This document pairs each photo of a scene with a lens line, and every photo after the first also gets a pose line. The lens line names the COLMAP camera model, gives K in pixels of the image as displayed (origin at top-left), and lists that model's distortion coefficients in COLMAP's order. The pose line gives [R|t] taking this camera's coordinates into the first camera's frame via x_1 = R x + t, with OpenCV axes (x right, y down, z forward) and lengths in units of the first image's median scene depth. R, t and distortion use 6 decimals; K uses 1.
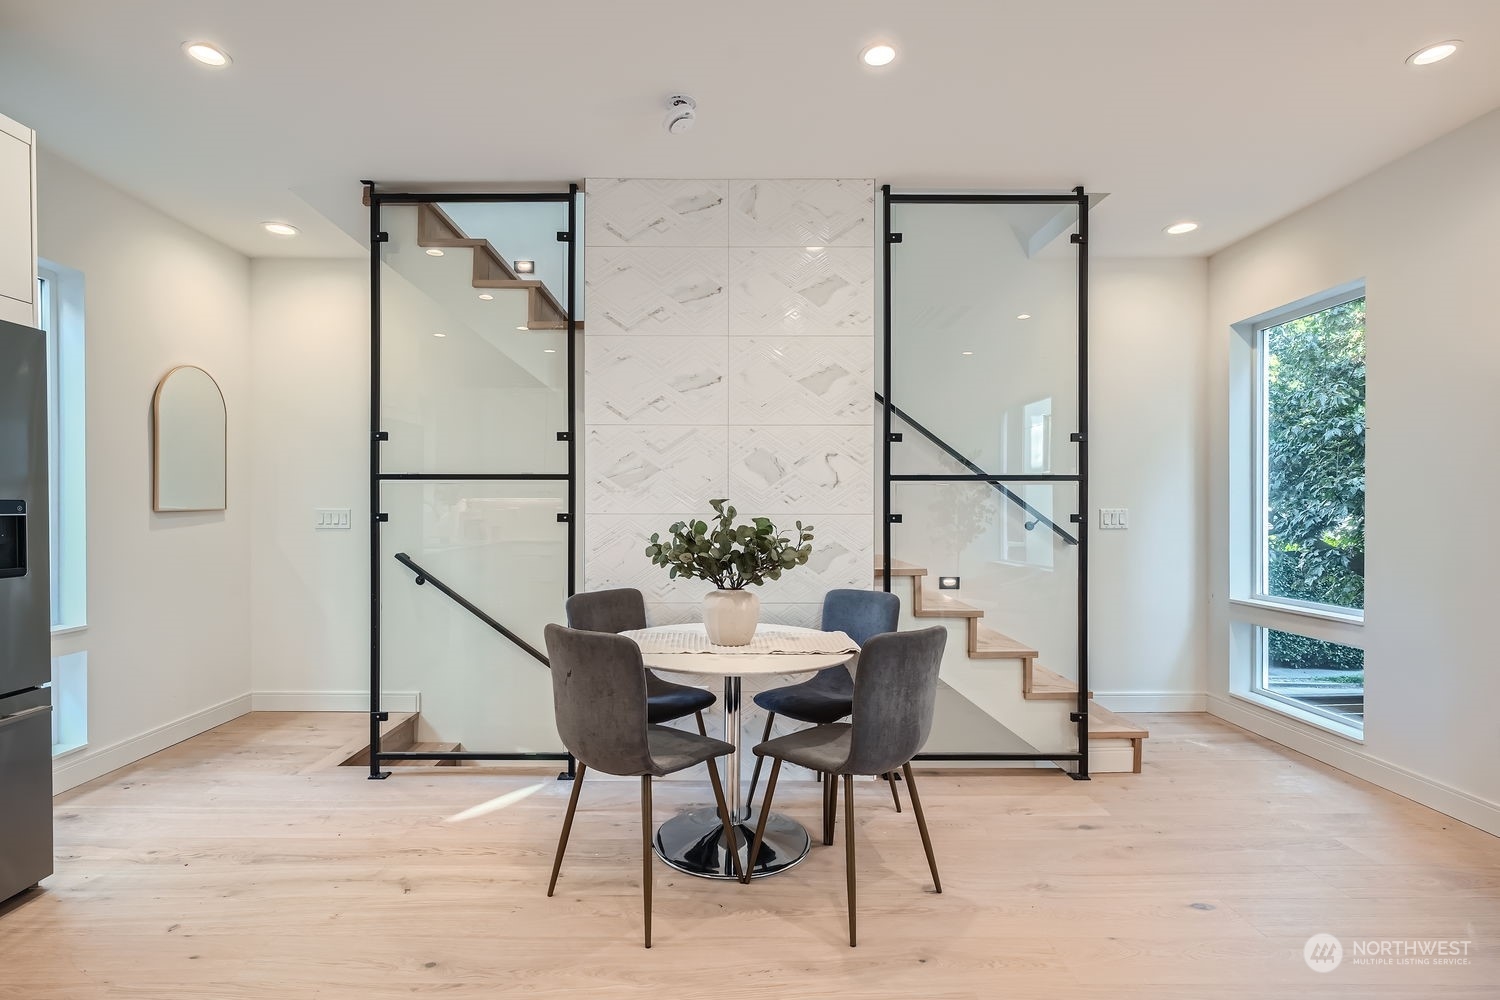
lens RADIAL K [[727.3, 0, 727.1], [0, 727.3, 512.6], [0, 0, 1]] dist [-0.002844, 0.002040]
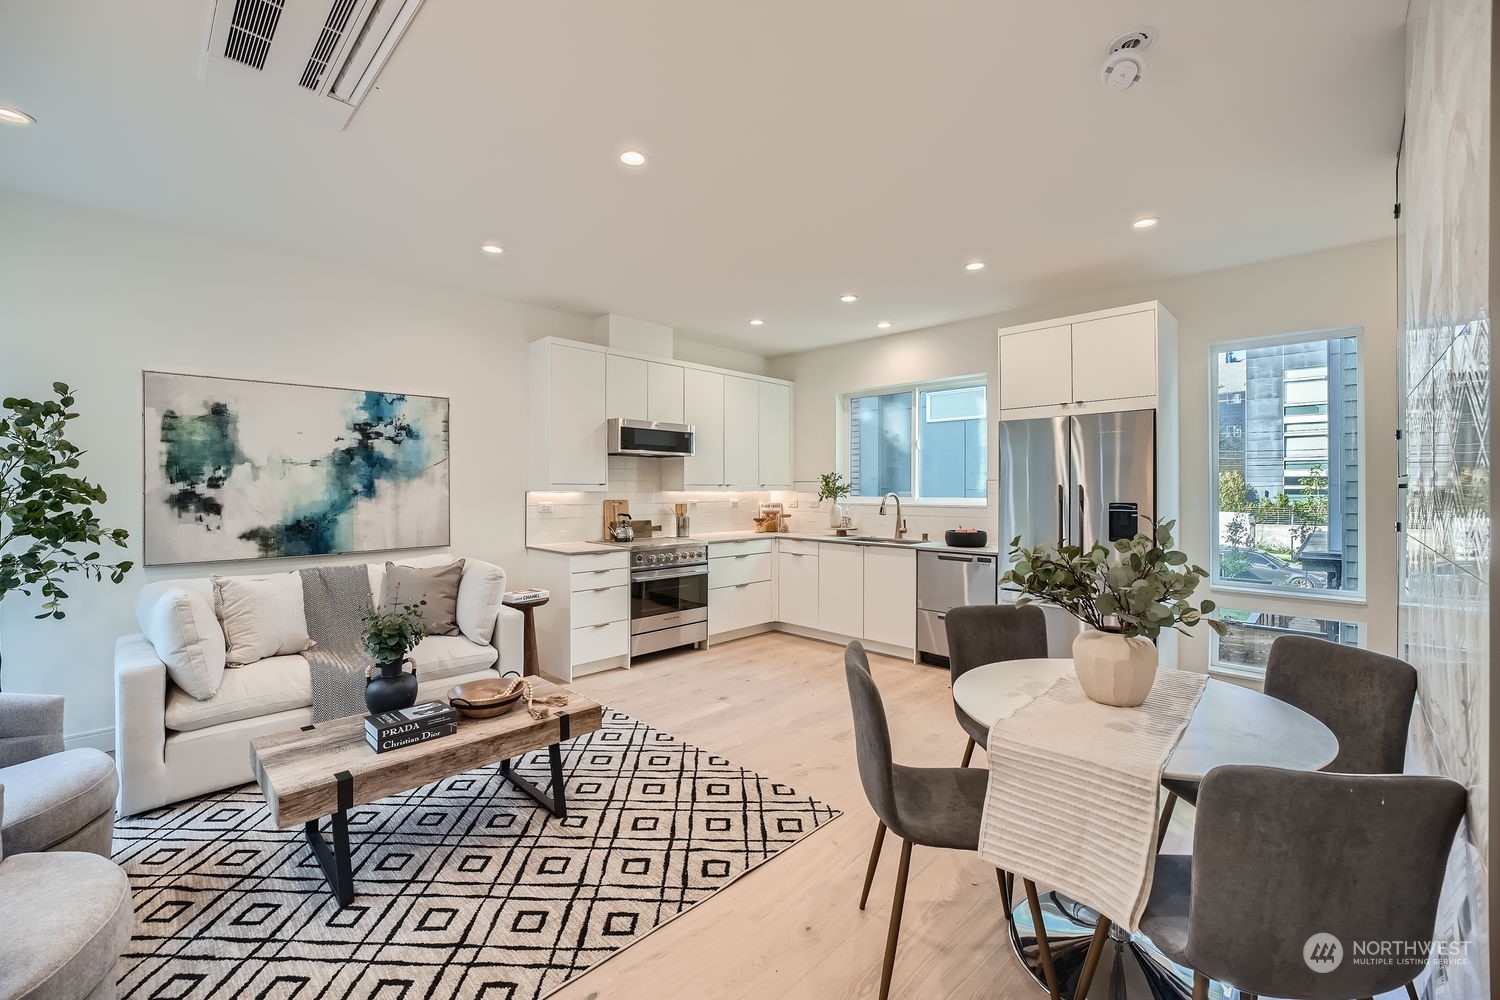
lens RADIAL K [[613.7, 0, 748.9], [0, 613.7, 483.8], [0, 0, 1]] dist [-0.022792, 0.004272]
pose [[-0.697017, -0.006486, -0.717025, 0.598171], [-0.005895, 0.999977, -0.003315, -0.038862], [0.717030, 0.001916, -0.697039, 0.941232]]
